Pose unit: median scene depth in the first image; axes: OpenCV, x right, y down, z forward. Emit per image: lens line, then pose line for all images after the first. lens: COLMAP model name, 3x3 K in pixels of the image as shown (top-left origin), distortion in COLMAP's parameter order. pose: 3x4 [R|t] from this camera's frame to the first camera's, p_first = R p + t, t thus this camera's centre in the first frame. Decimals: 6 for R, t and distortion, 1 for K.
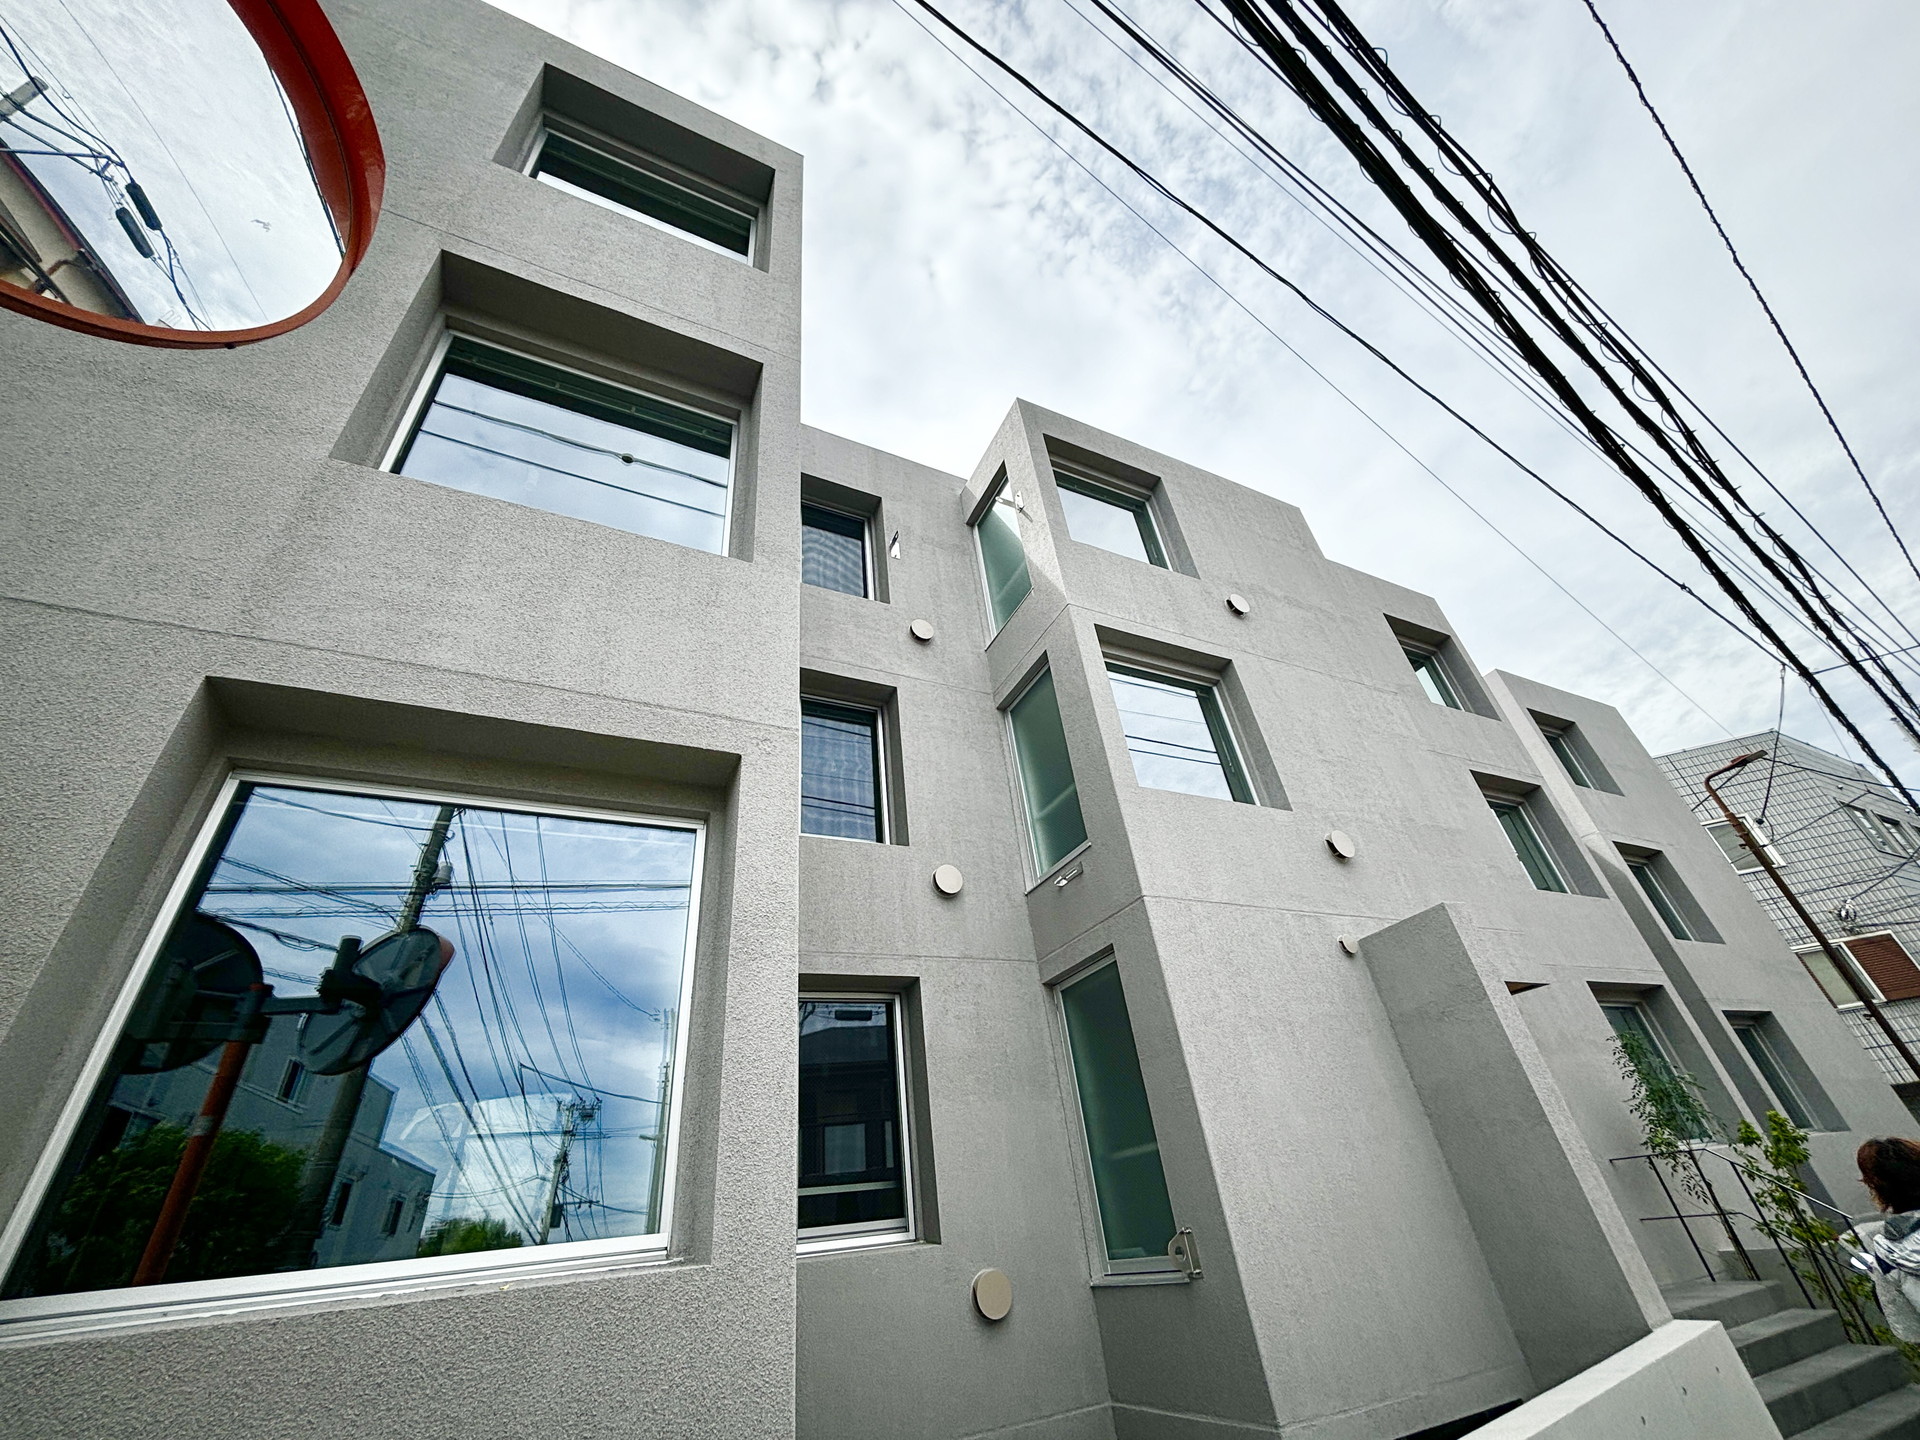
lens RADIAL K [[735.4, 0, 960.7], [0, 735.4, 710.7], [0, 0, 1]] dist [-0.001283, 0.000476]
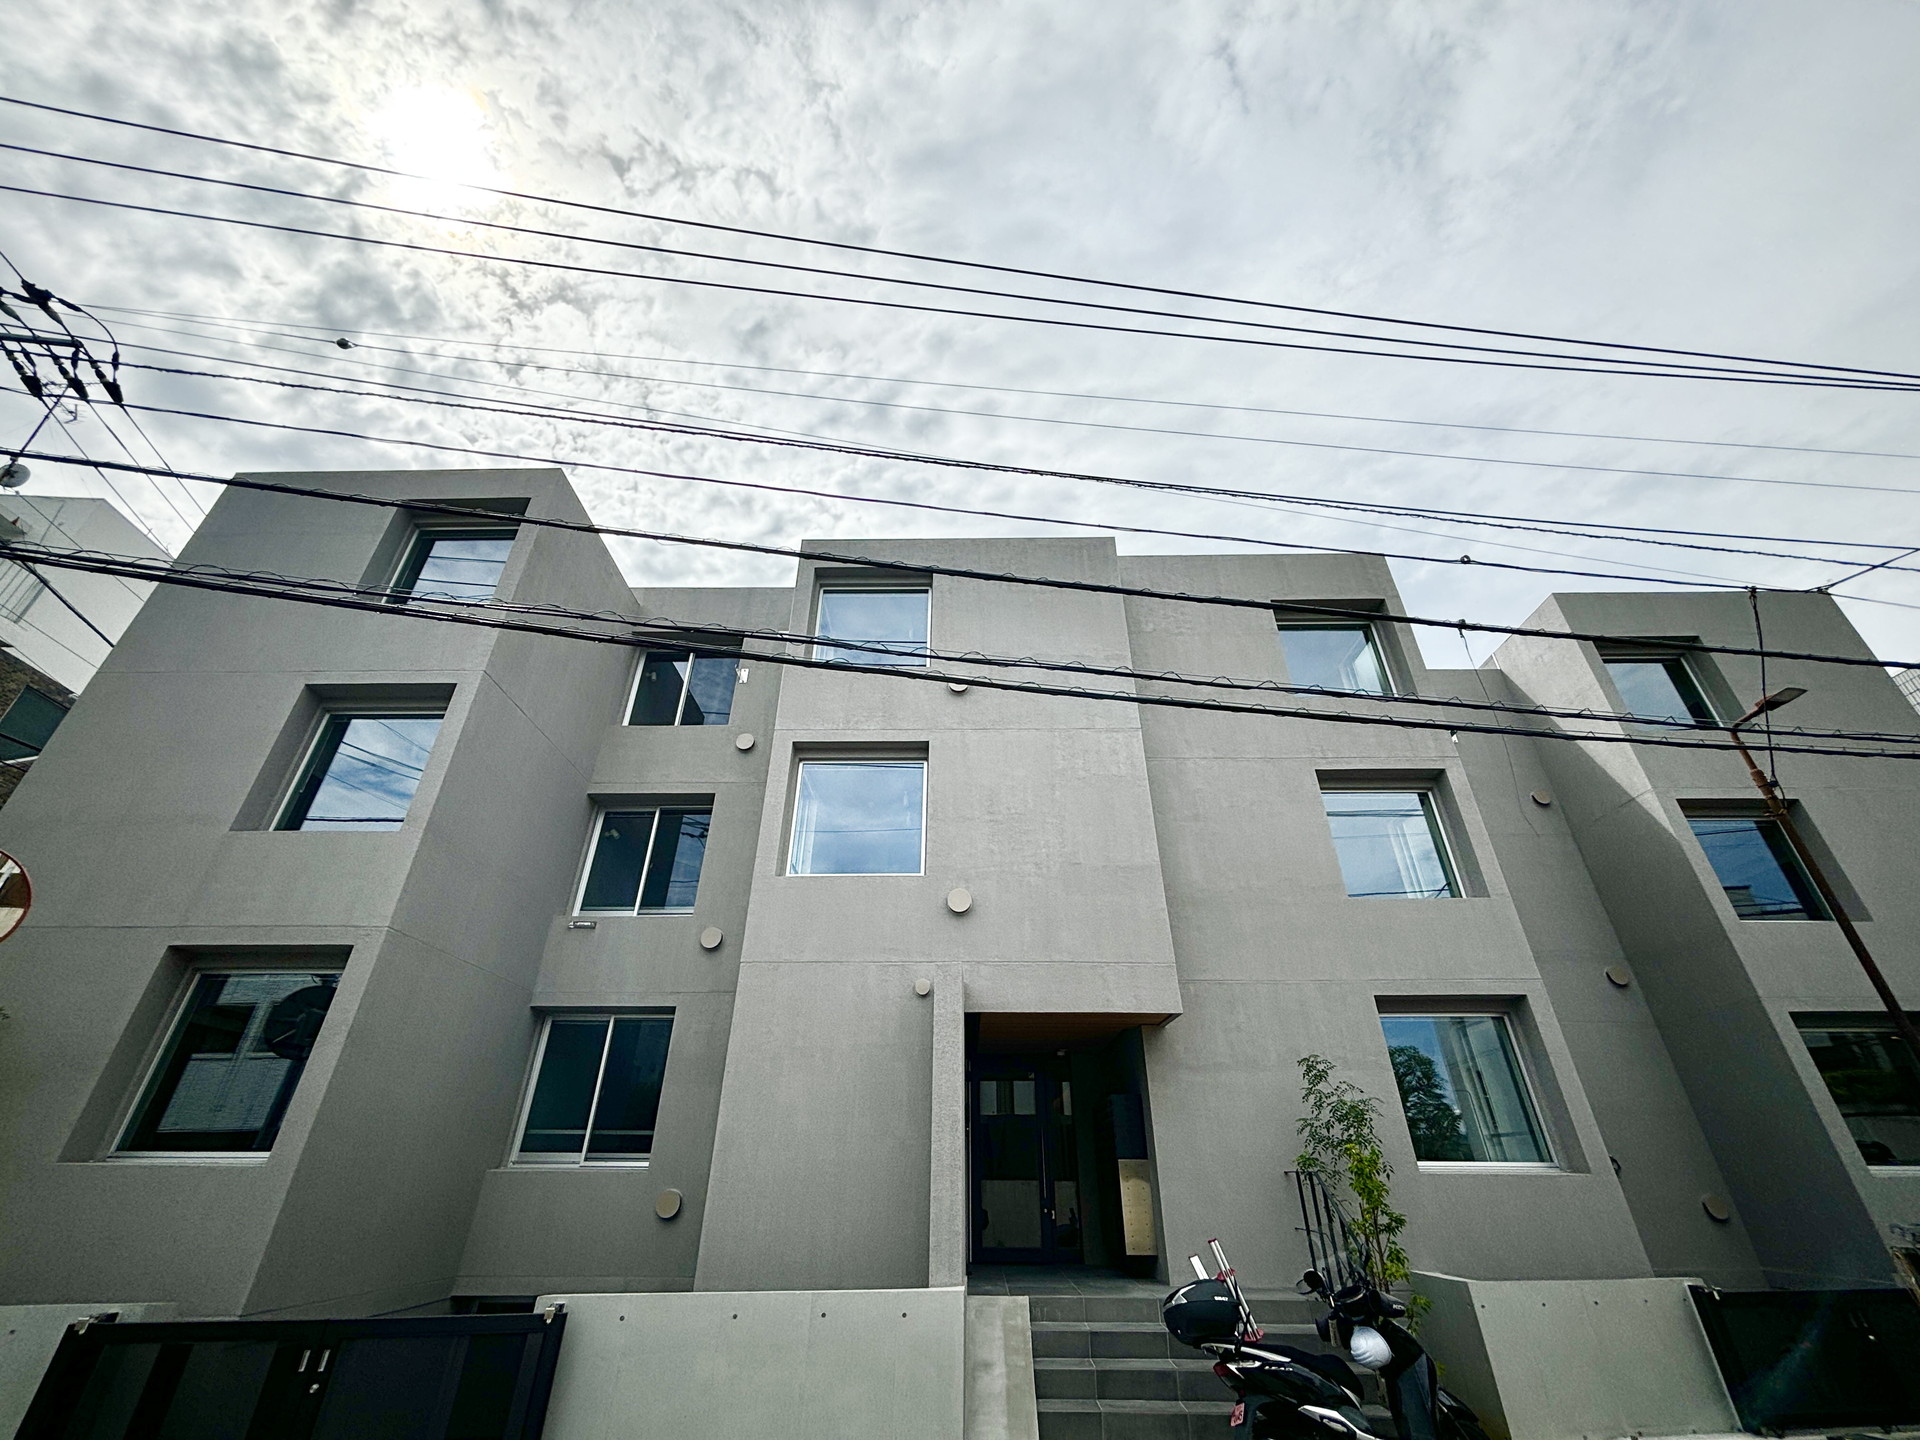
lens RADIAL K [[735.4, 0, 954.7], [0, 735.4, 709.2], [0, 0, 1]] dist [-0.001283, 0.000476]
pose [[0.894997, -0.149955, -0.420112, 1.152279], [0.180537, 0.982989, 0.033744, -0.188813], [0.407906, -0.106046, 0.906844, -0.090913]]
